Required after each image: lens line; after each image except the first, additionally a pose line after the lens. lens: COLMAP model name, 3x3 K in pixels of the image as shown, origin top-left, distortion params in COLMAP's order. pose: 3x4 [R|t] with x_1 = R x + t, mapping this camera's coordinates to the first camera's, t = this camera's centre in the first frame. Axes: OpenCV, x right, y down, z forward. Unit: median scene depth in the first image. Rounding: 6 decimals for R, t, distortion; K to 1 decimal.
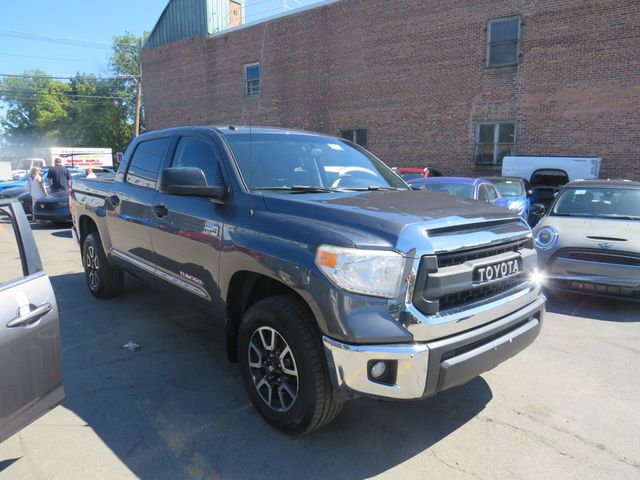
lens RADIAL K [[463.1, 0, 315.6], [0, 463.1, 245.2], [0, 0, 1]] dist [-0.034770, 0.035110]
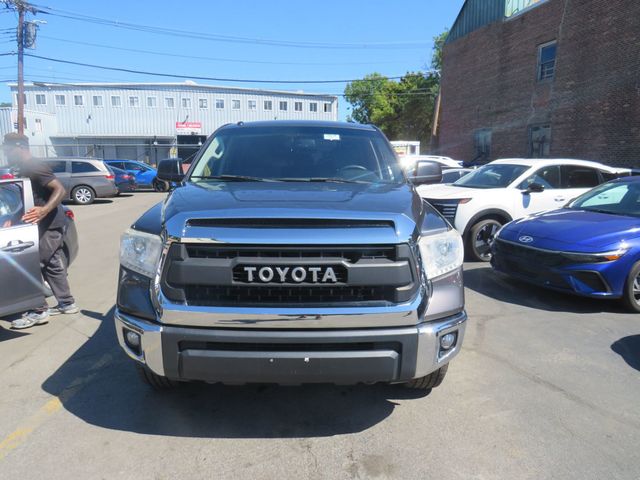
lens RADIAL K [[463.1, 0, 323.1], [0, 463.1, 251.3], [0, 0, 1]] dist [-0.034770, 0.035110]
pose [[0.784825, 0.126473, -0.606675, 0.147796], [-0.109320, 0.991856, 0.065350, -0.008073], [0.609999, 0.015033, 0.792259, 0.052259]]
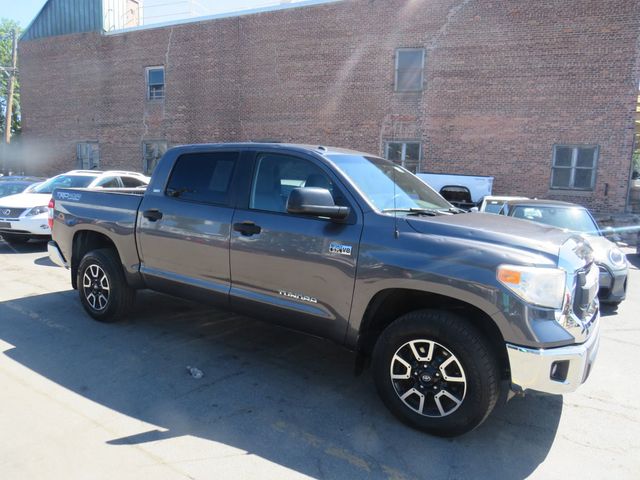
lens RADIAL K [[463.1, 0, 309.8], [0, 463.1, 243.4], [0, 0, 1]] dist [-0.034770, 0.035110]
pose [[0.965090, -0.008148, 0.261792, -0.110309], [0.014068, 0.999686, -0.020748, -0.005120], [-0.261541, 0.023707, 0.964901, 0.003948]]
